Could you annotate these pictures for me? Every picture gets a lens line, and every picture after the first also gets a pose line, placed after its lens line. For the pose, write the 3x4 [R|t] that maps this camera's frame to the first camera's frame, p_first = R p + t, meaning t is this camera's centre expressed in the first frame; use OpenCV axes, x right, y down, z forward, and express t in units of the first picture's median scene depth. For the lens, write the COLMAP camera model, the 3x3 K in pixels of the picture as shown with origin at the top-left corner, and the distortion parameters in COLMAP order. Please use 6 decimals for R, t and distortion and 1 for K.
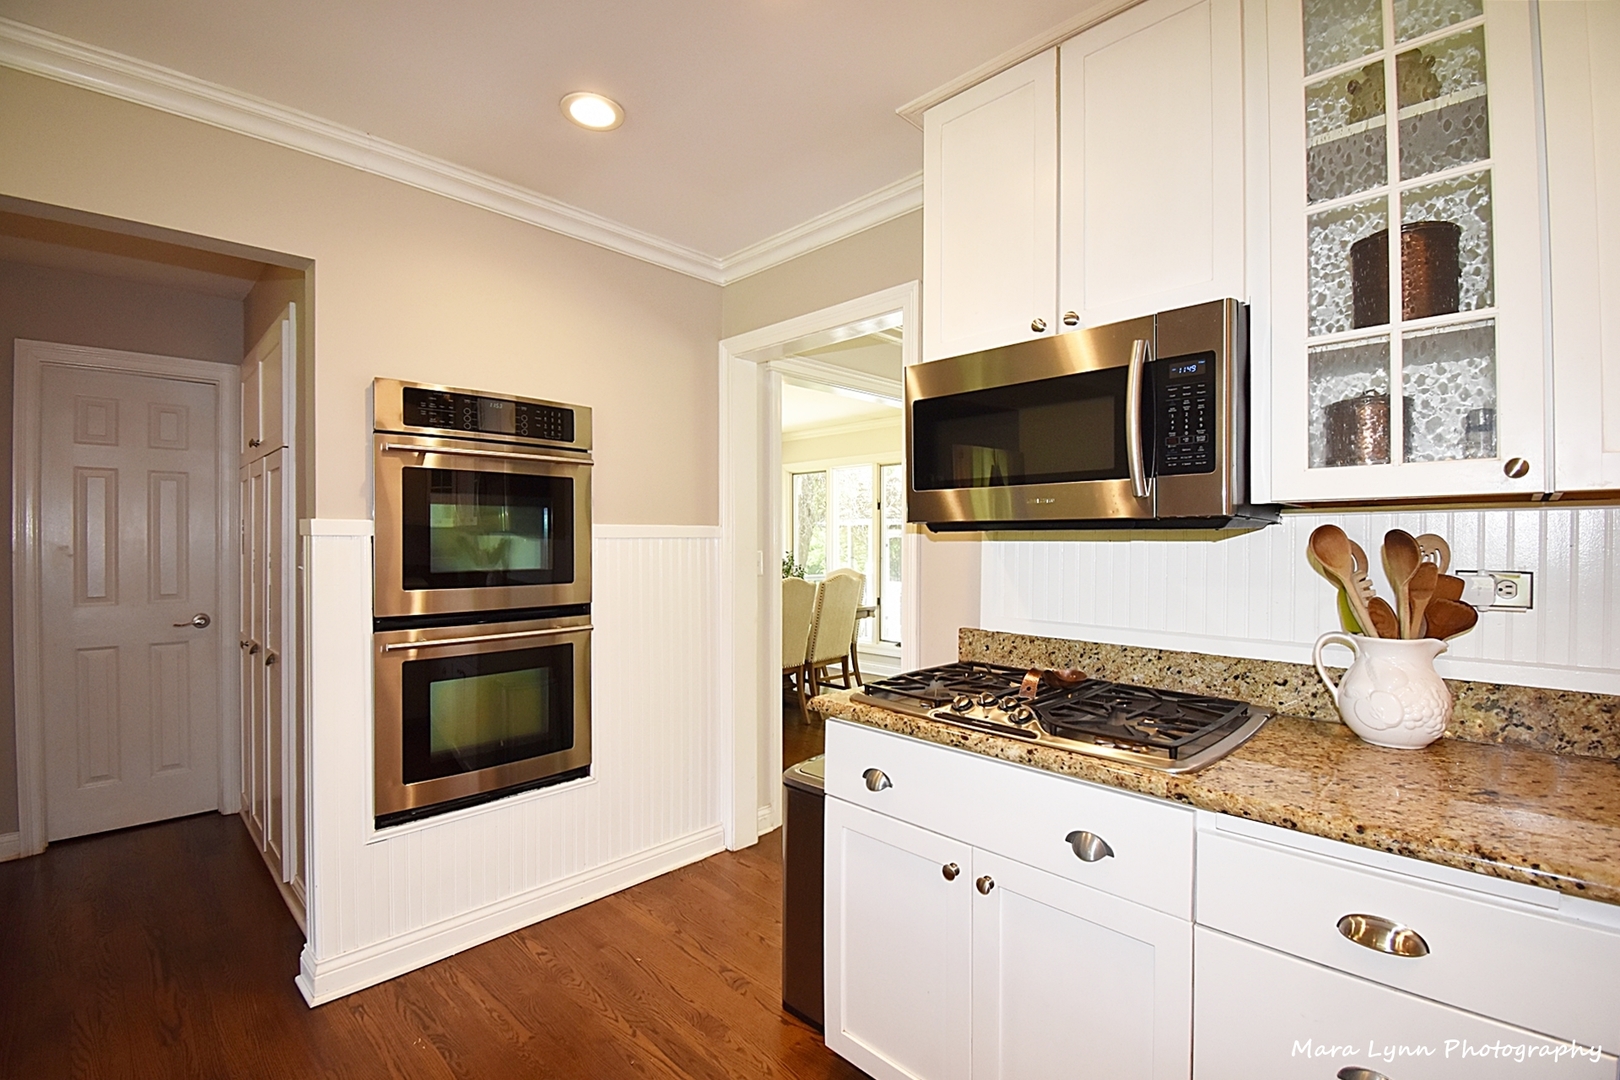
lens RADIAL K [[708.2, 0, 818.3], [0, 708.2, 543.3], [0, 0, 1]] dist [0.020716, -0.000012]
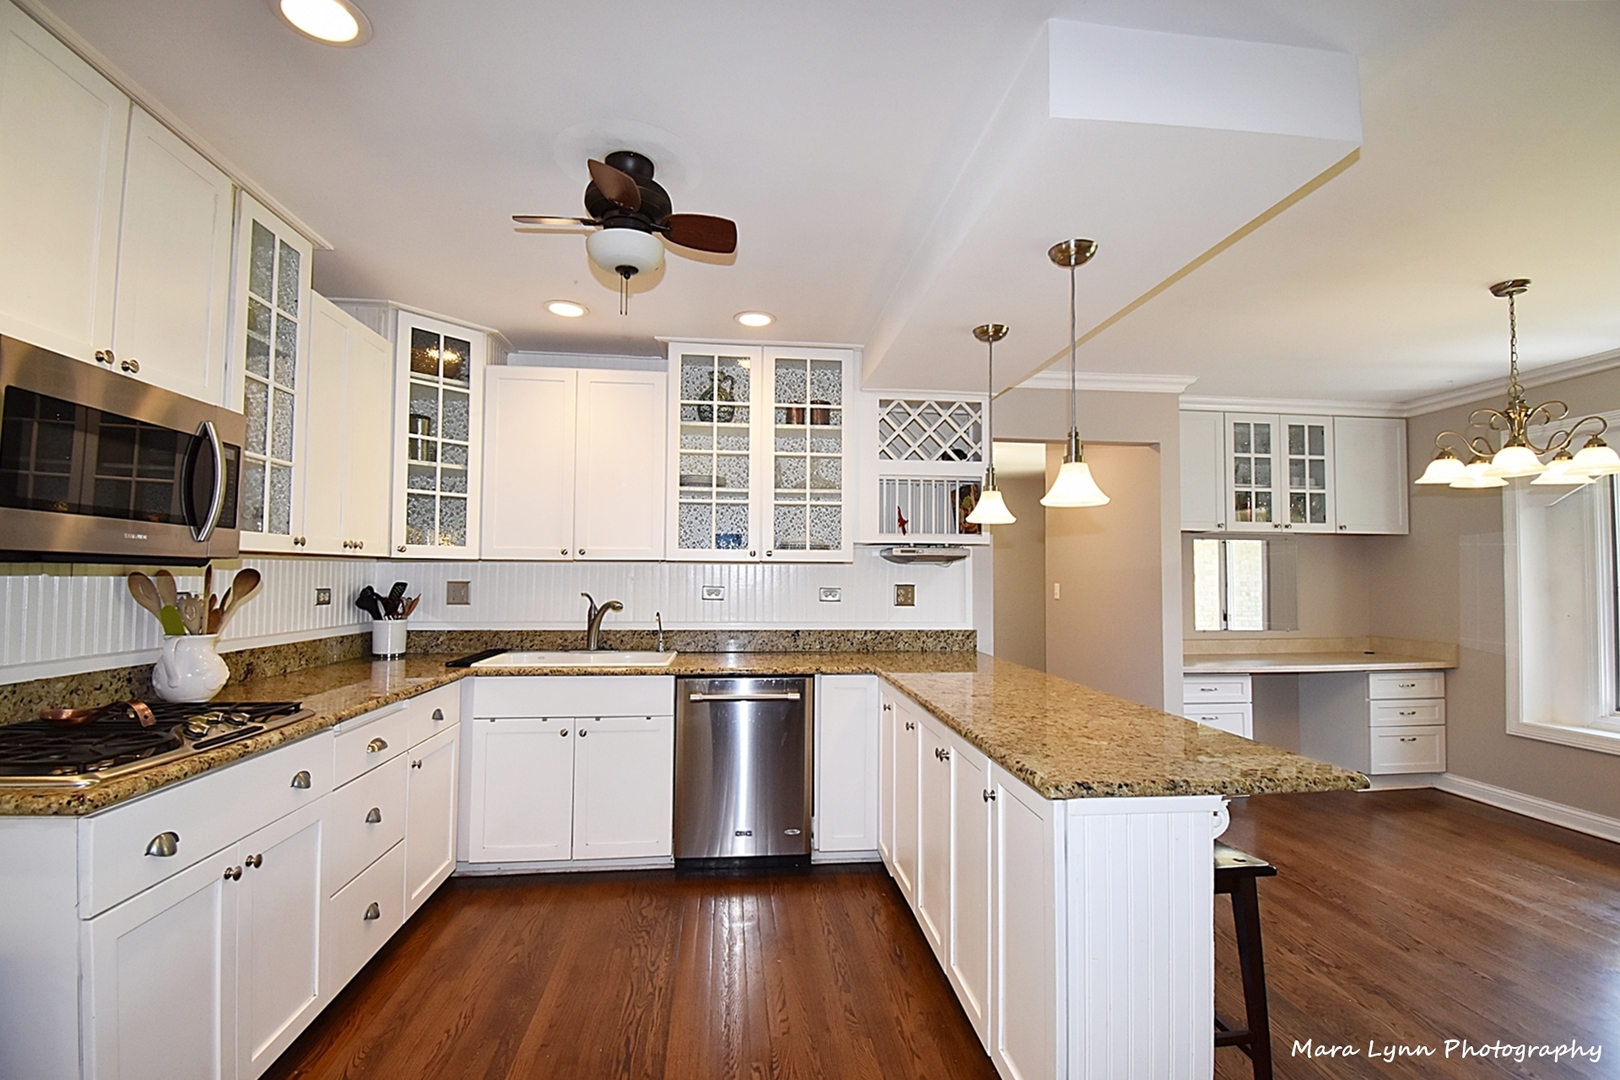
lens RADIAL K [[718.5, 0, 812.0], [0, 718.5, 543.1], [0, 0, 1]] dist [0.008541, -0.020417]
pose [[-0.767087, 0.022448, 0.641150, -1.210812], [-0.005625, 0.999114, -0.041711, -0.013805], [-0.641518, -0.035603, -0.766281, 1.265638]]
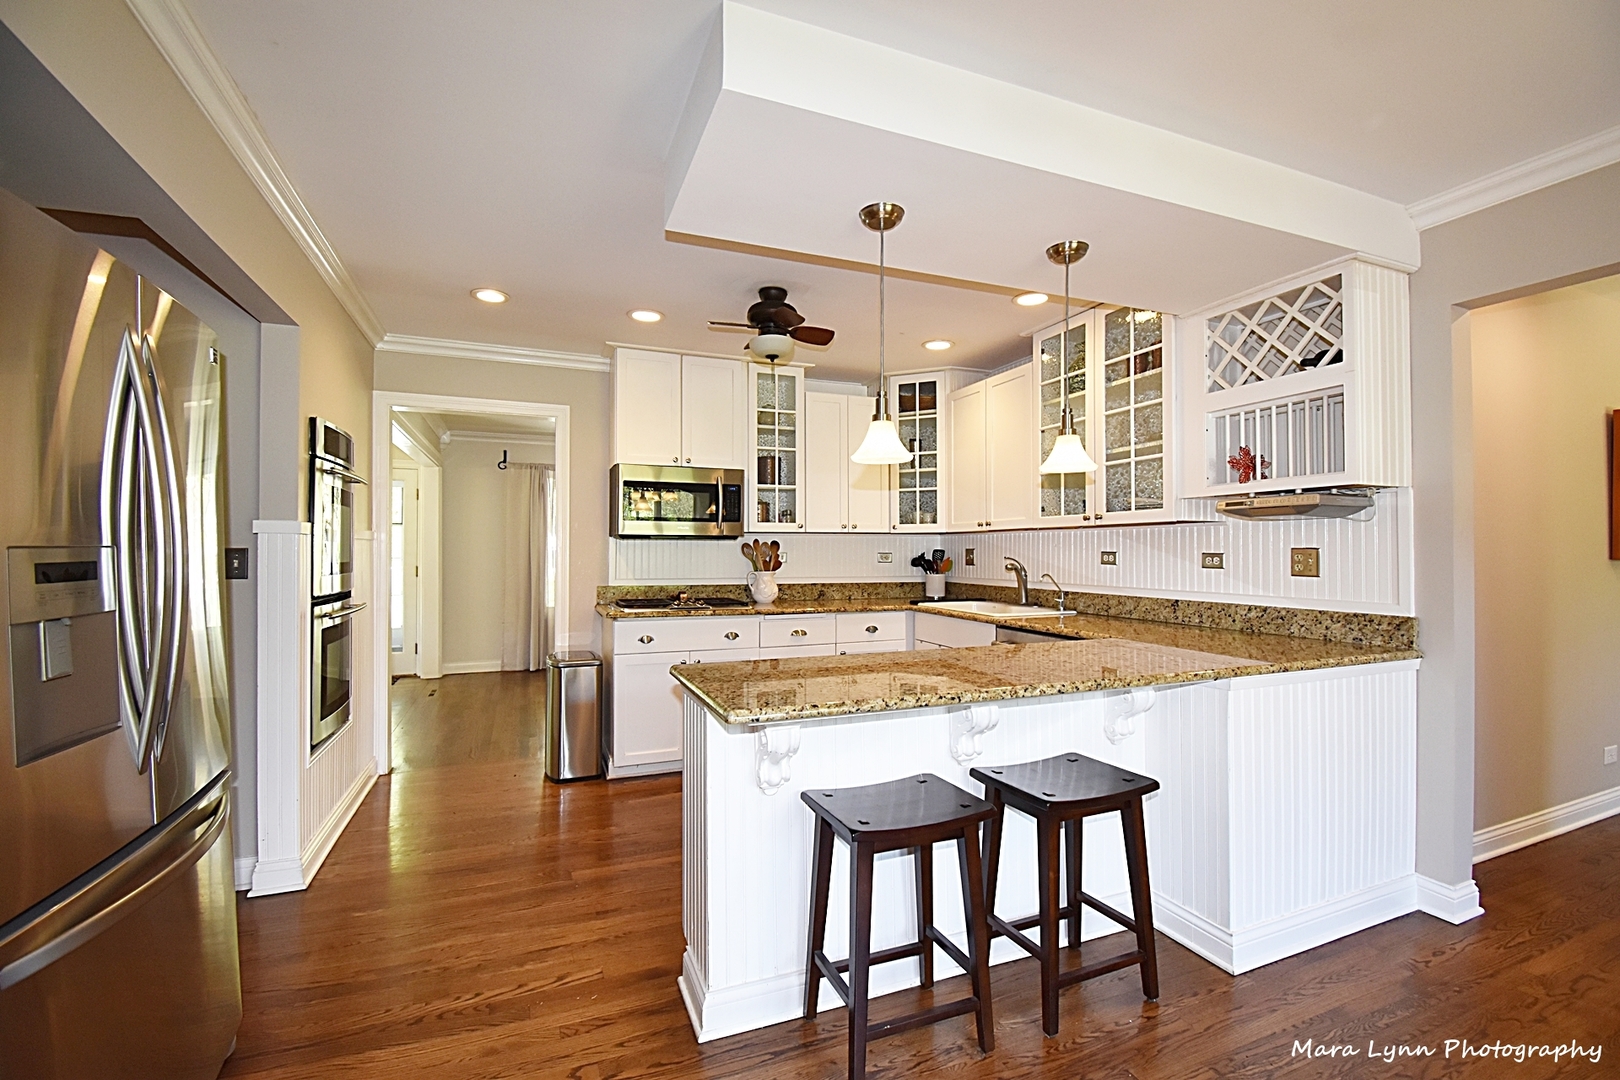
lens RADIAL K [[708.2, 0, 818.3], [0, 708.2, 543.3], [0, 0, 1]] dist [0.020716, -0.000012]
pose [[0.404405, 0.008624, 0.914540, -2.082618], [0.003938, 0.999930, -0.011171, 0.030729], [-0.914572, 0.008119, 0.404342, -0.572480]]
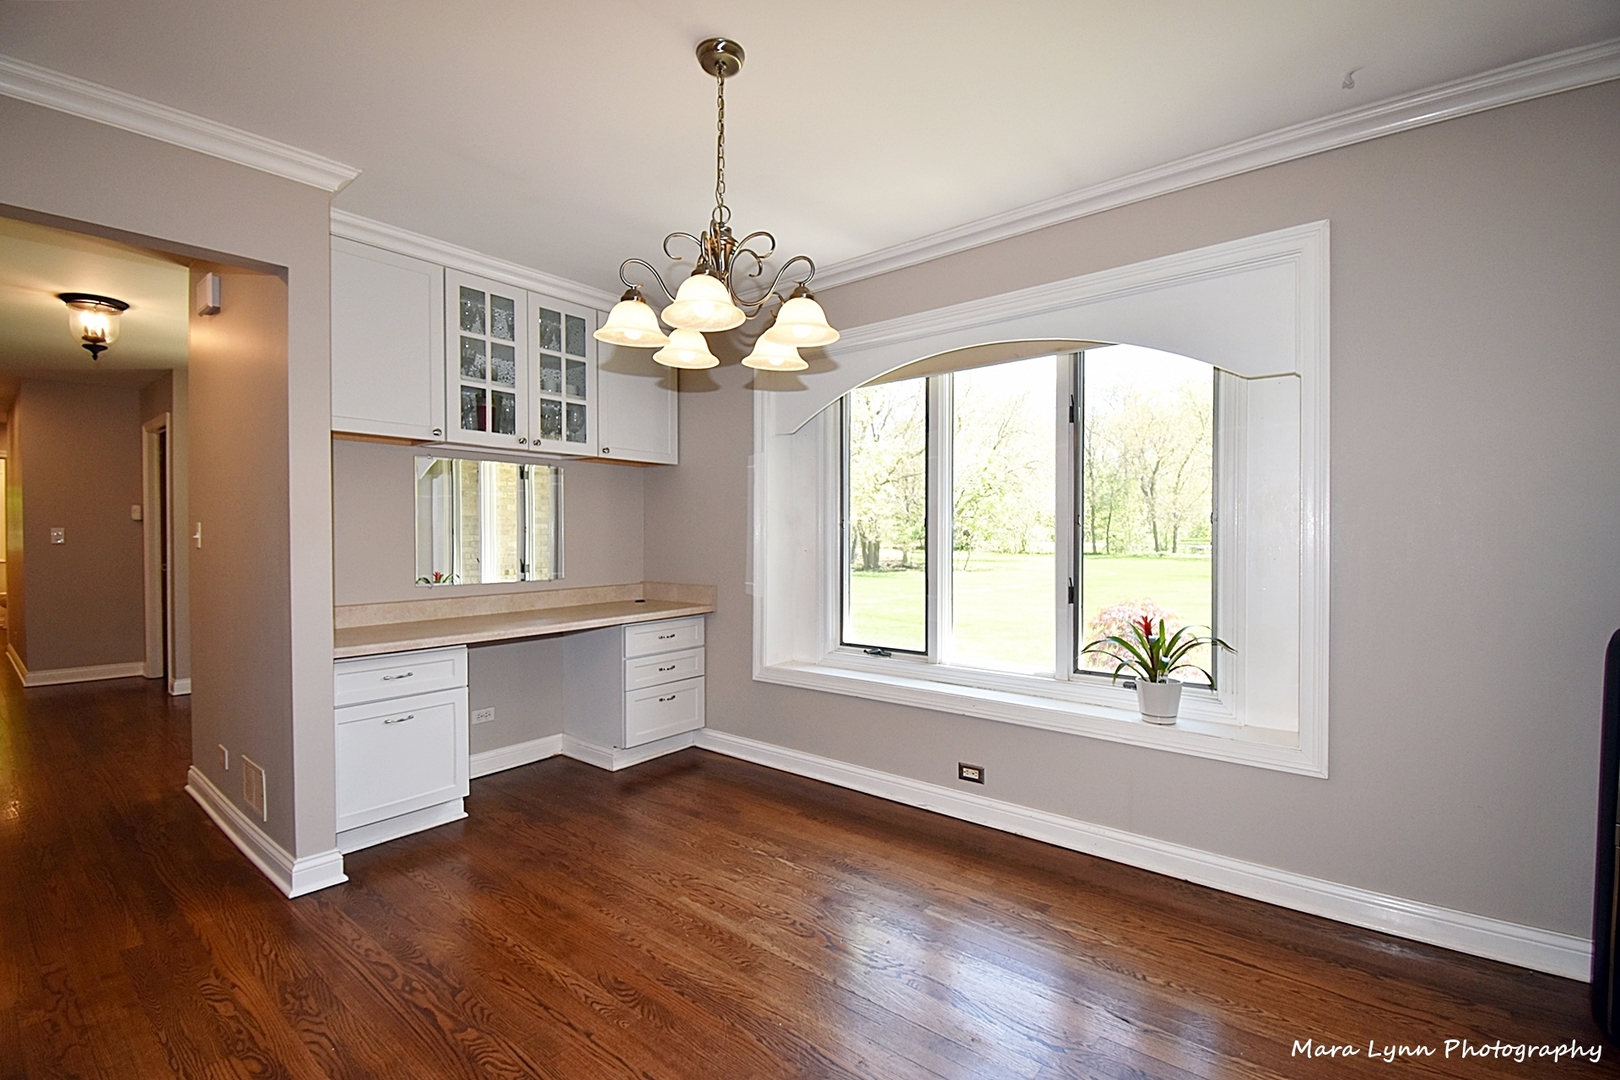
lens RADIAL K [[718.5, 0, 812.0], [0, 718.5, 543.1], [0, 0, 1]] dist [0.008541, -0.020417]
pose [[-0.996422, 0.003823, -0.084430, -1.492868], [0.002671, 0.999902, 0.013757, 0.069926], [0.084475, 0.013483, -0.996334, -0.019402]]
